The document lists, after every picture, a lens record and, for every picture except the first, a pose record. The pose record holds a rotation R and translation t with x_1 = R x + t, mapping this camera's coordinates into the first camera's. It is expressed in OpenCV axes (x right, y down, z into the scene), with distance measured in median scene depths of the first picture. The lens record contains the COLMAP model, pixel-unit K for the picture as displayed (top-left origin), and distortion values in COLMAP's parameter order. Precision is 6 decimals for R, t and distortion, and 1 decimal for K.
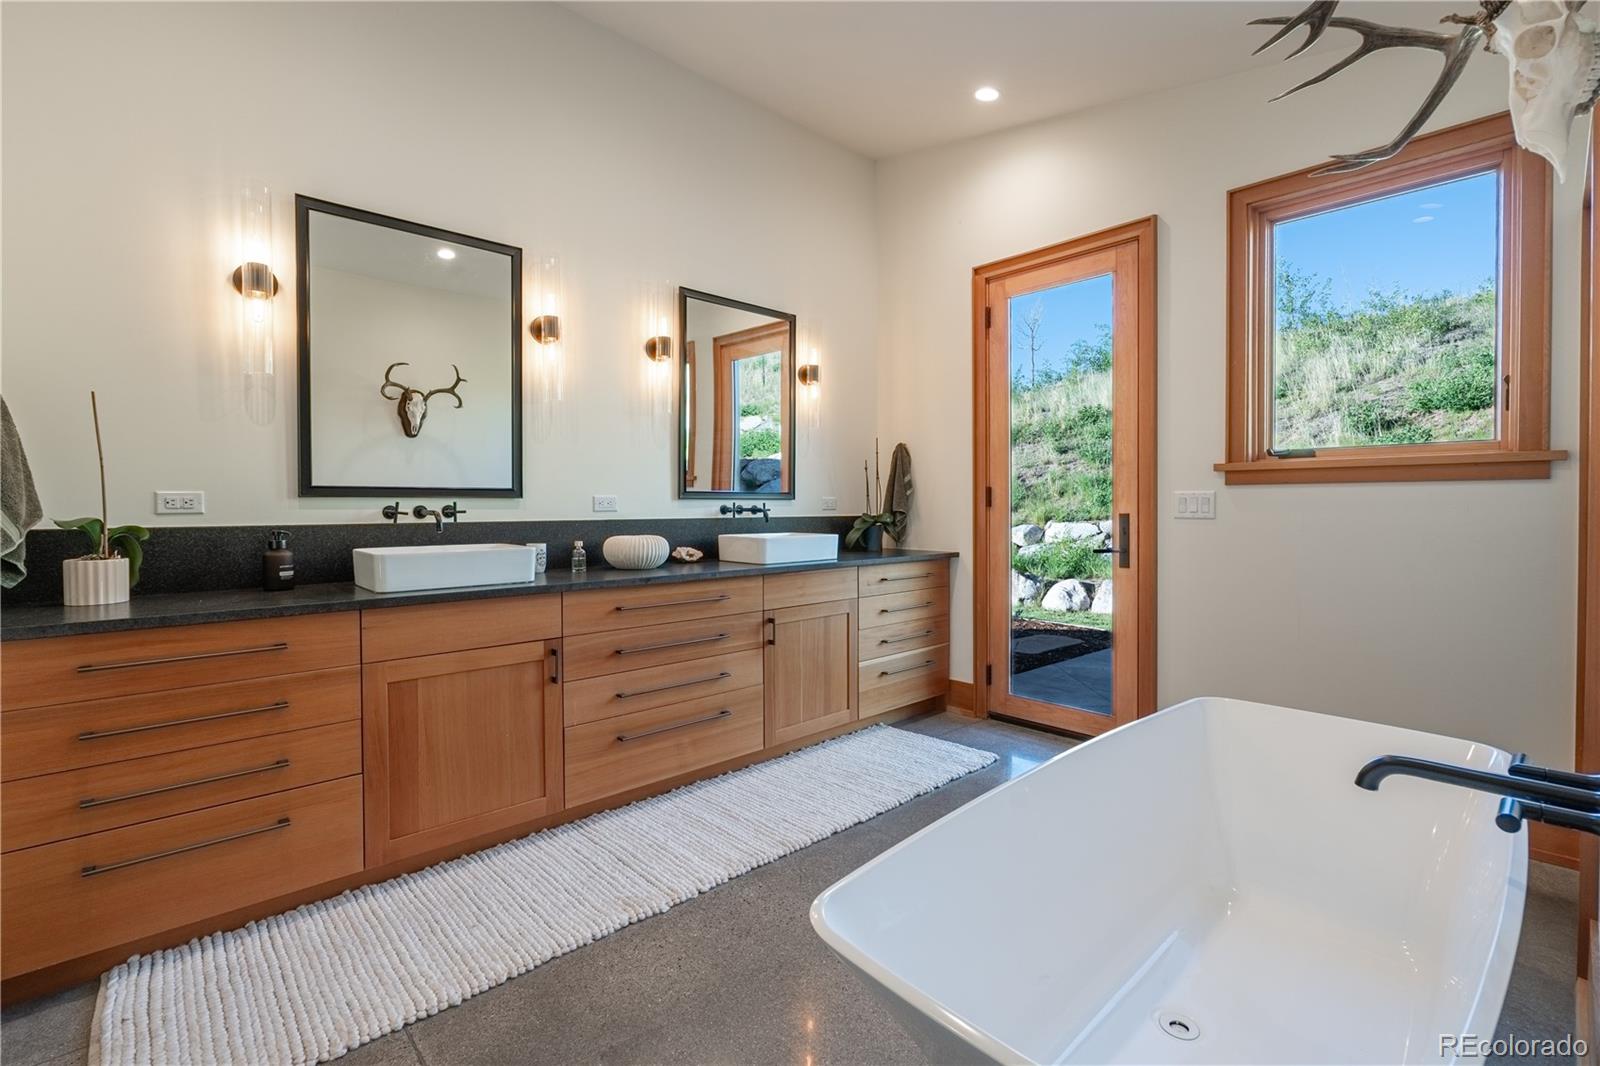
lens RADIAL K [[718.5, 0, 800.0], [0, 718.5, 533.0], [0, 0, 1]] dist [-0.013287, -0.000053]
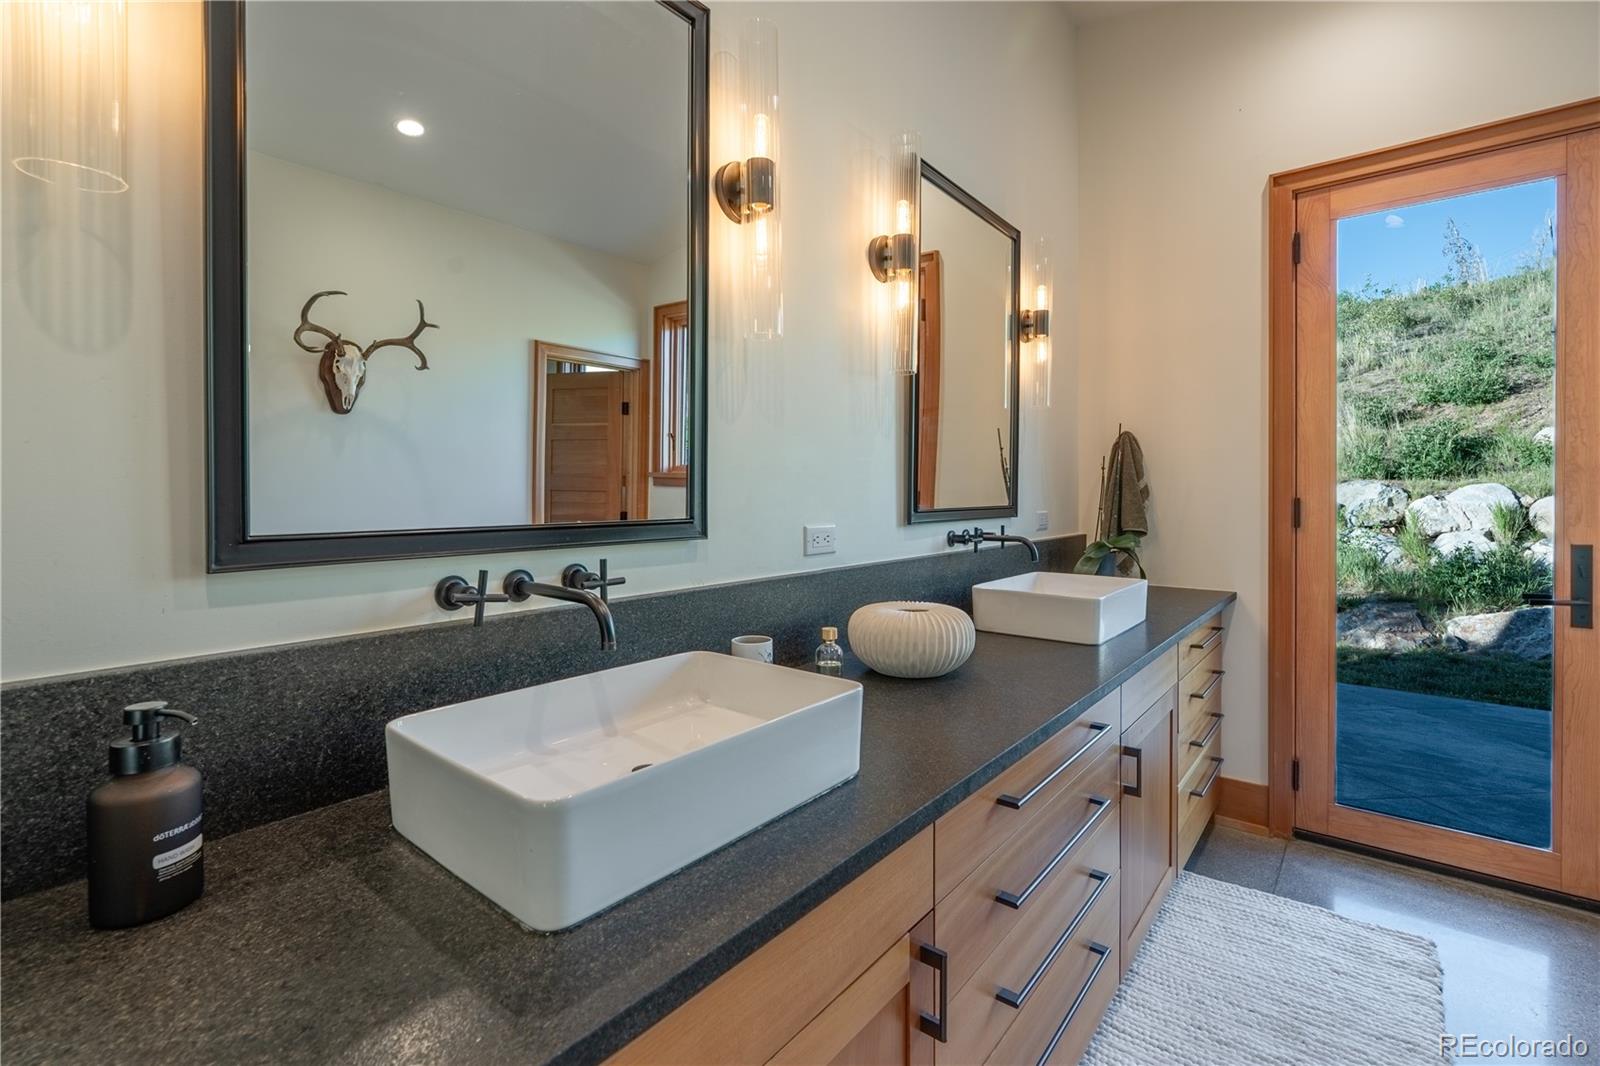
lens RADIAL K [[723.4, 0, 800.1], [0, 723.4, 508.1], [0, 0, 1]] dist [-0.005628, 0.000051]
pose [[0.988895, -0.004908, 0.148535, -0.301743], [0.007757, 0.999797, -0.018604, -0.045230], [-0.148413, 0.019549, 0.988732, 0.394883]]
